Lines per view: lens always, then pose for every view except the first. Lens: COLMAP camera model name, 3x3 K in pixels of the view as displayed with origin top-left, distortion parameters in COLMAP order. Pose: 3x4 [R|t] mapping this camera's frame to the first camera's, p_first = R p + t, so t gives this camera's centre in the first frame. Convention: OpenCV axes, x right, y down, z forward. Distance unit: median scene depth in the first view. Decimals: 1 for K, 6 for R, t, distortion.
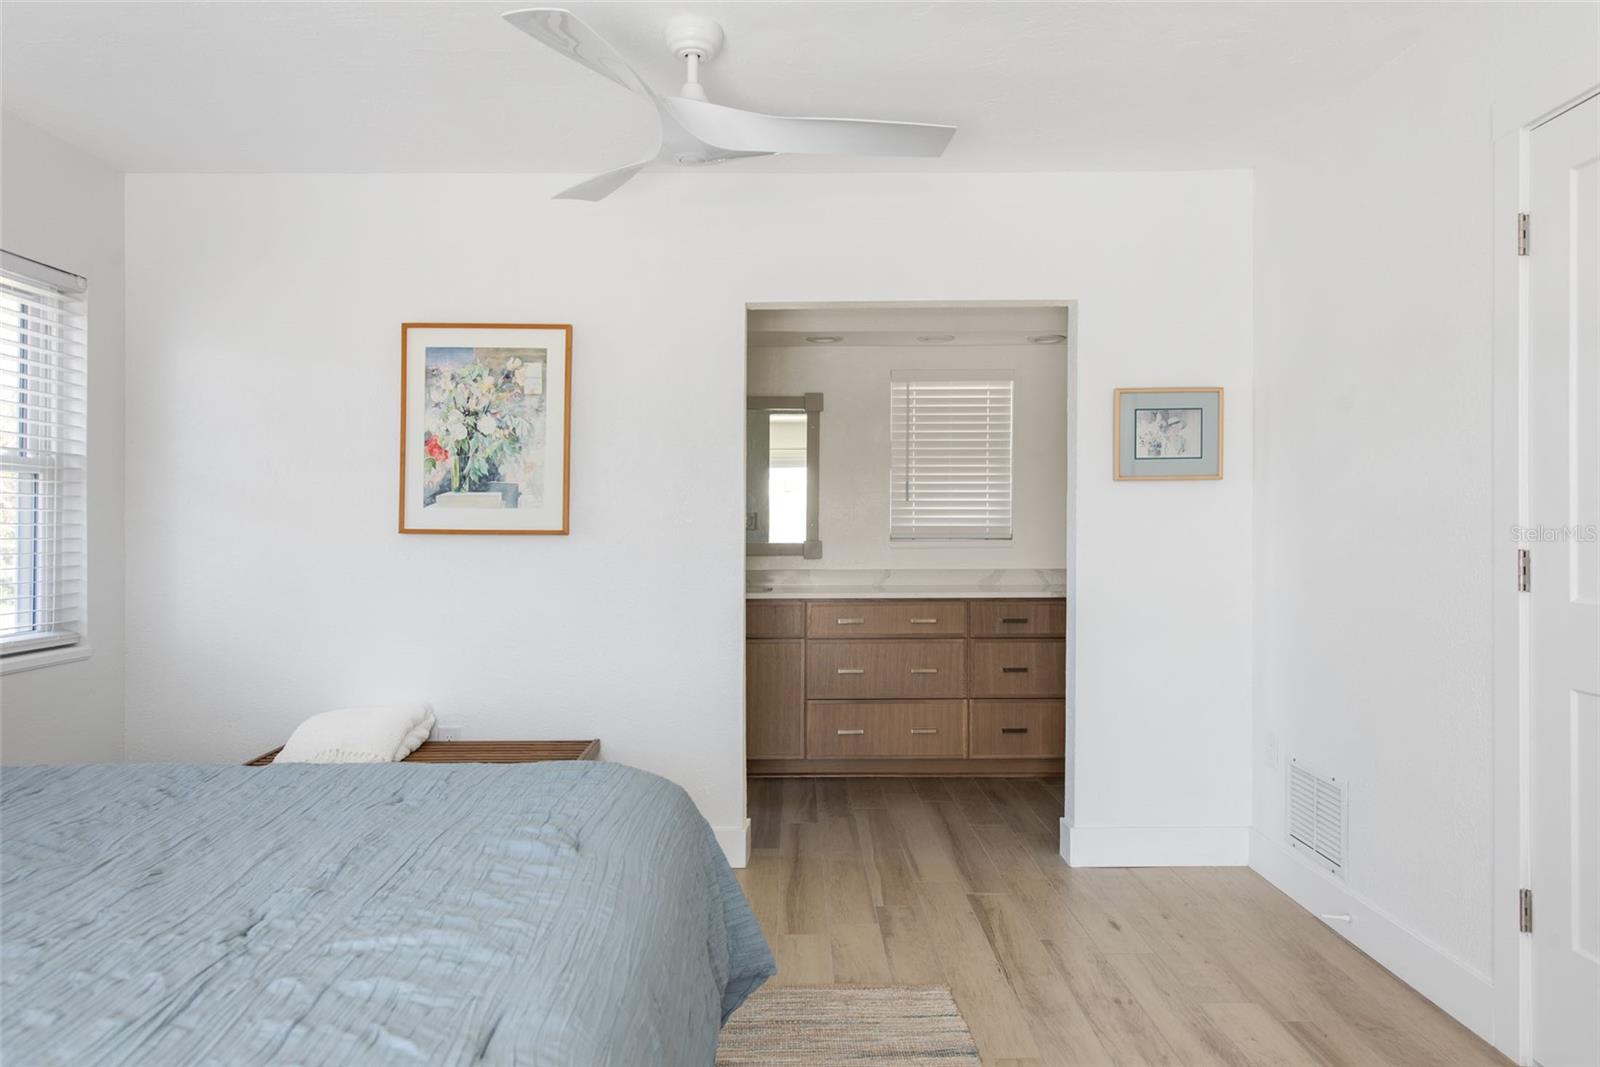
lens RADIAL K [[1076.0, 0, 828.3], [0, 1076.0, 517.1], [0, 0, 1]] dist [0.027175, -0.010581]
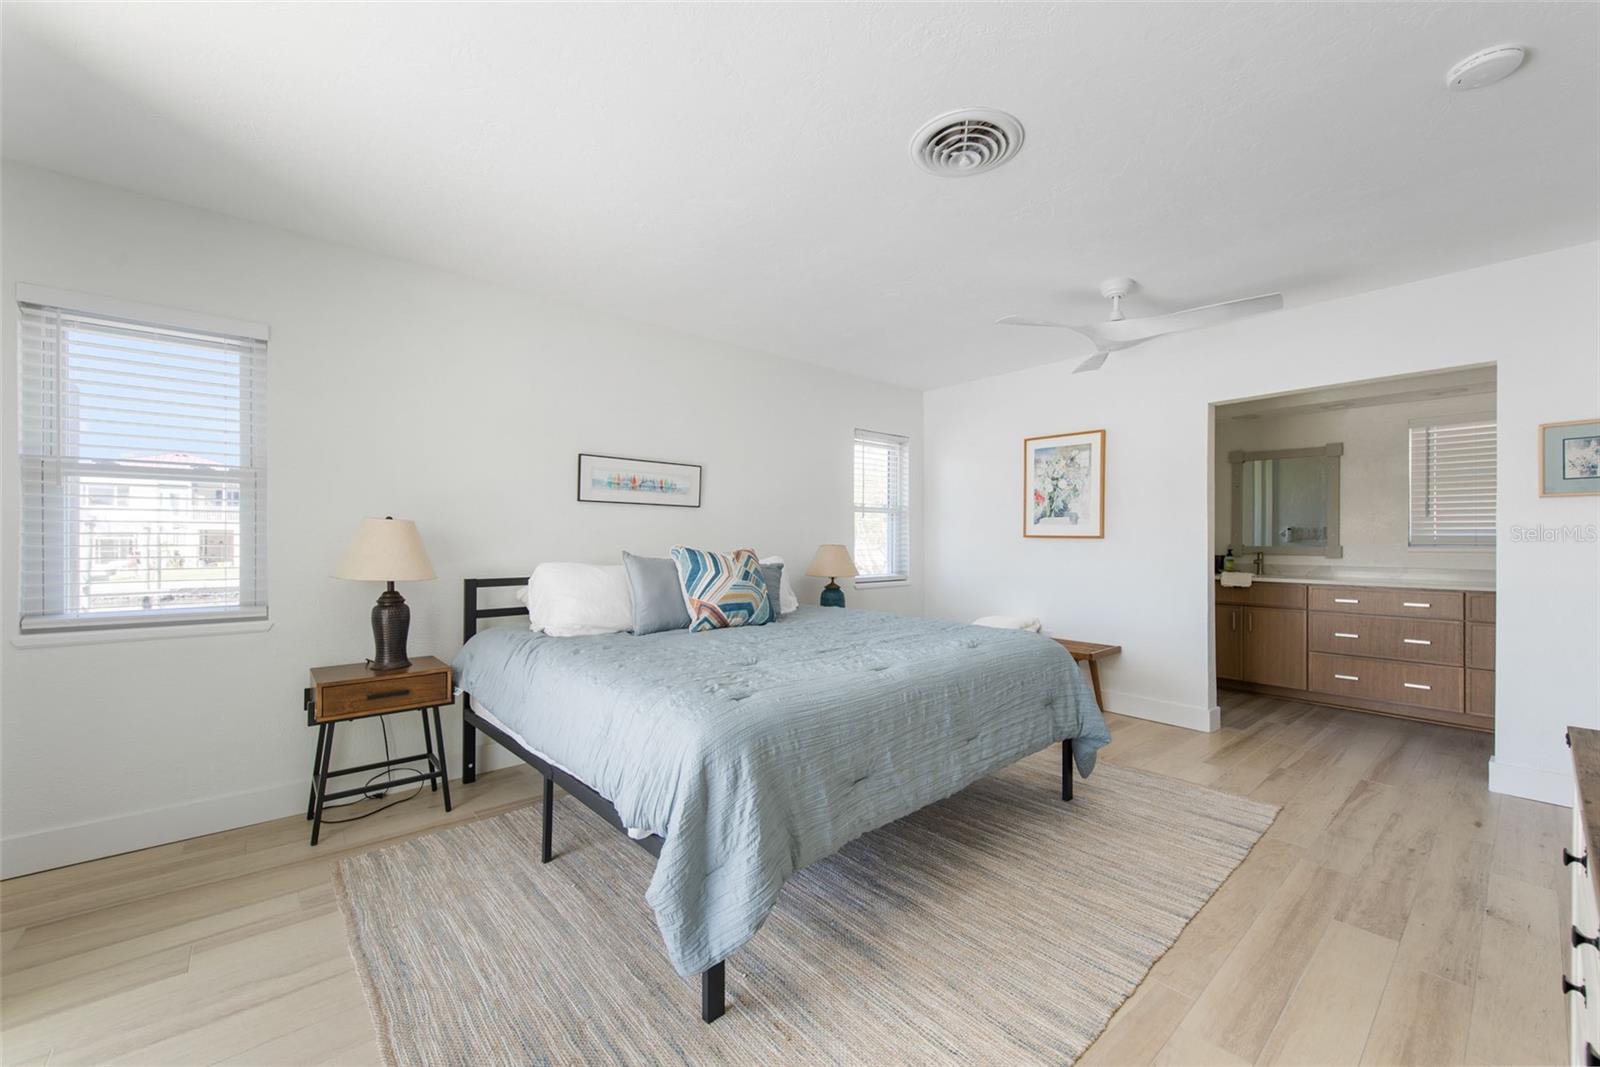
lens RADIAL K [[634.2, 0, 816.1], [0, 634.2, 541.1], [0, 0, 1]] dist [0.010514, -0.003373]
pose [[0.656873, 0.006985, -0.753969, 0.282657], [0.002380, 0.999933, 0.011338, 0.007485], [0.753997, -0.009242, 0.656812, -0.138802]]
